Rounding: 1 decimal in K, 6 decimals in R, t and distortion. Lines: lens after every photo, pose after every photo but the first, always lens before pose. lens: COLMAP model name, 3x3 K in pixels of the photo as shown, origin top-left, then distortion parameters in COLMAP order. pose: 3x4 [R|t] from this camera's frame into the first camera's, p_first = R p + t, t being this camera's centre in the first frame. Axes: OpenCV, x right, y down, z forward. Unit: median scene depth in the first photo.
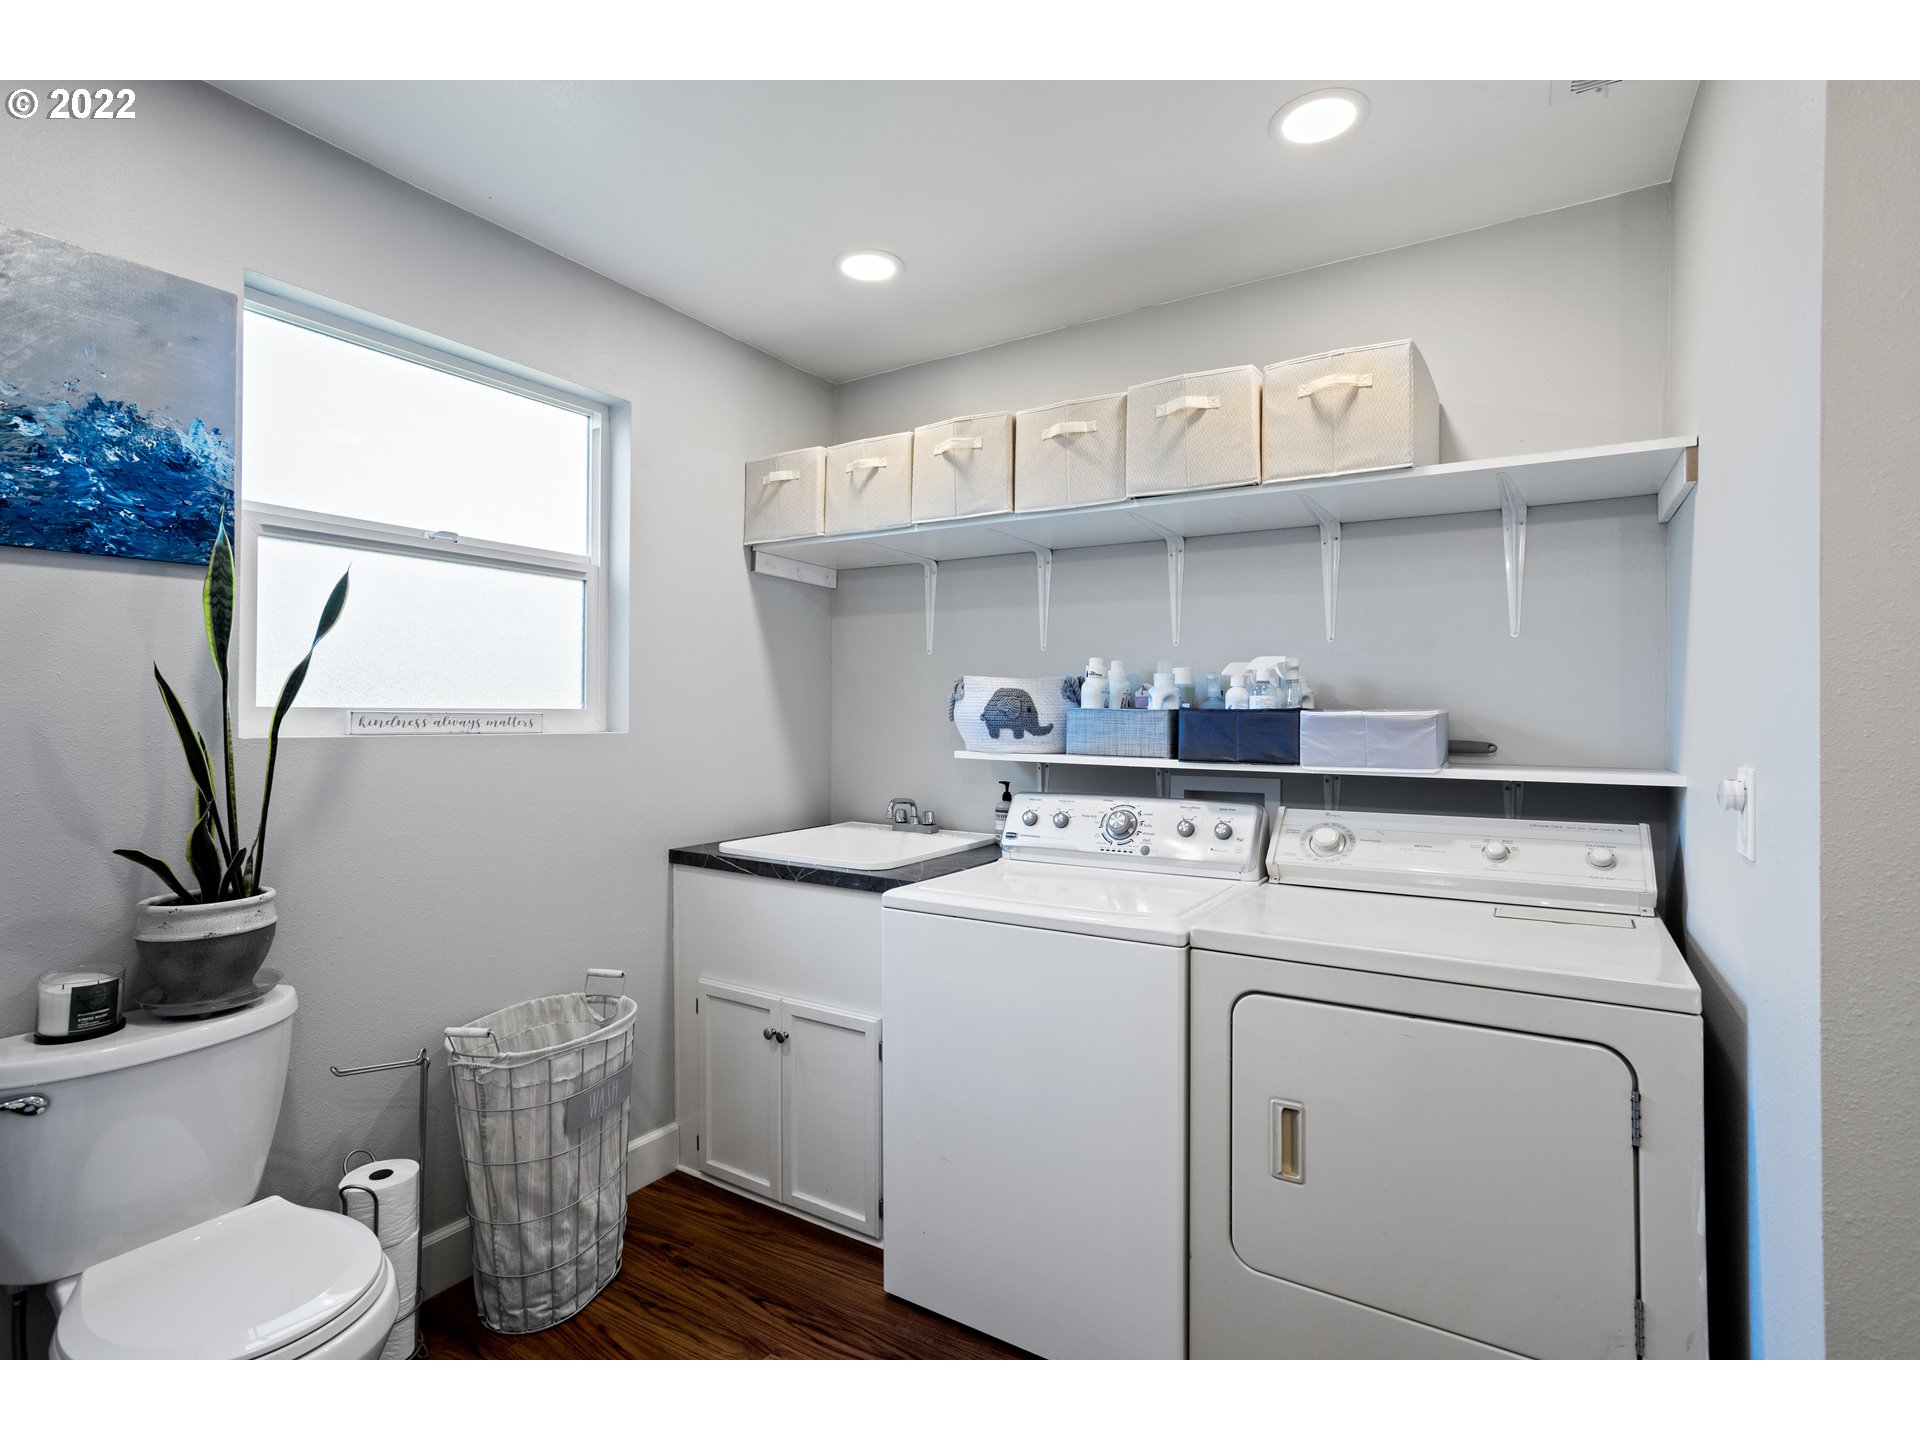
lens RADIAL K [[945.8, 0, 960.0], [0, 945.8, 720.0], [0, 0, 1]] dist [-0.037675, 0.032733]
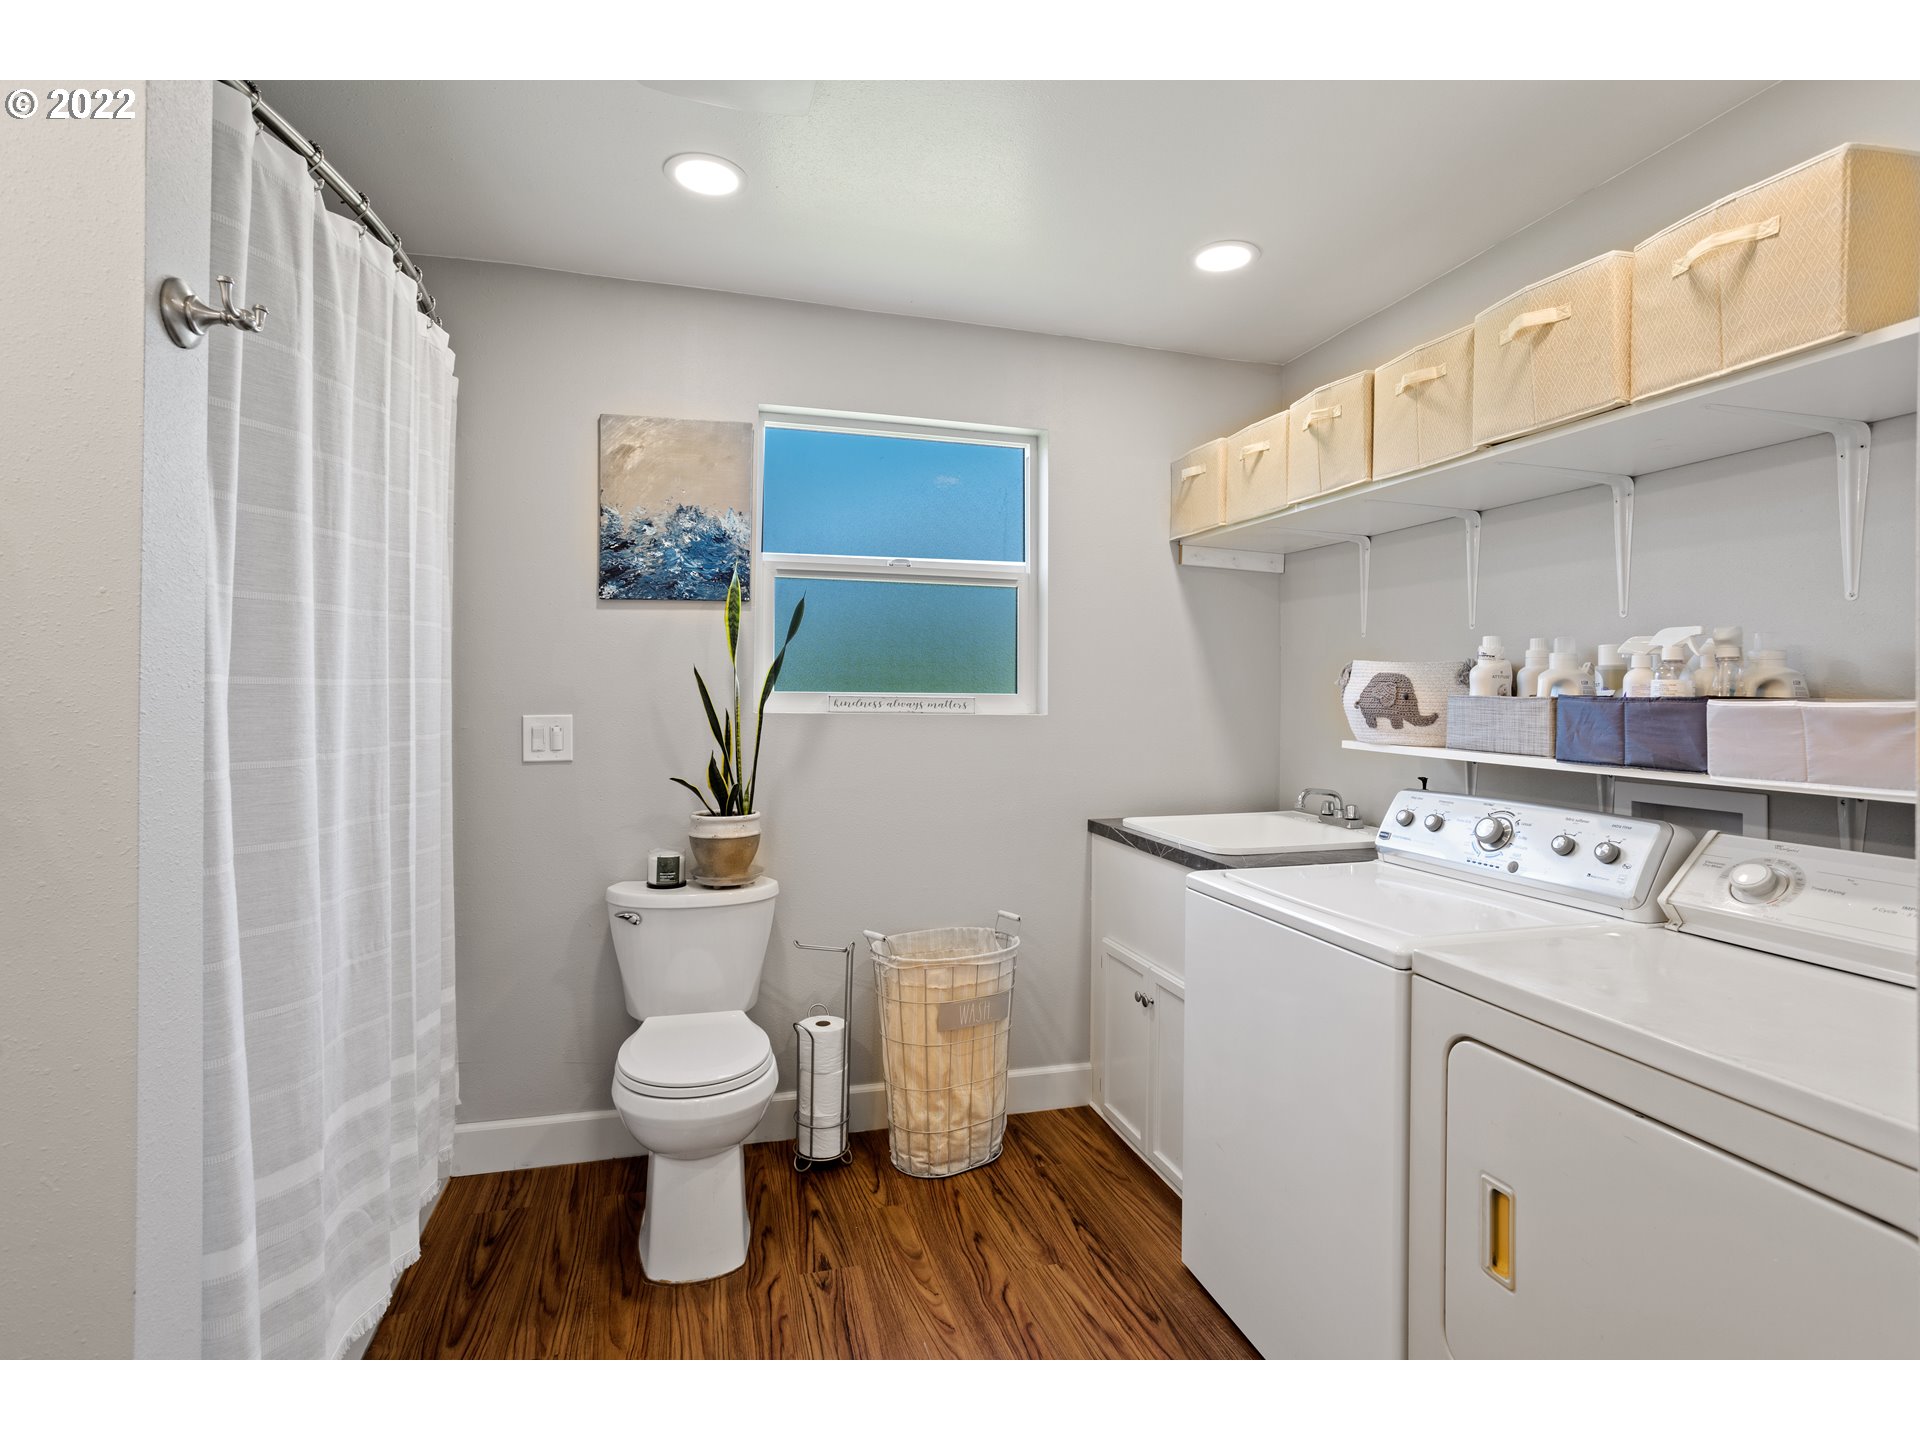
lens RADIAL K [[961.1, 0, 966.6], [0, 961.1, 705.4], [0, 0, 1]] dist [-0.055107, 0.059478]
pose [[0.742027, 0.010961, -0.670281, 0.421488], [-0.011791, 0.999925, 0.003298, -0.001074], [0.670267, 0.005456, 0.742100, 0.062071]]
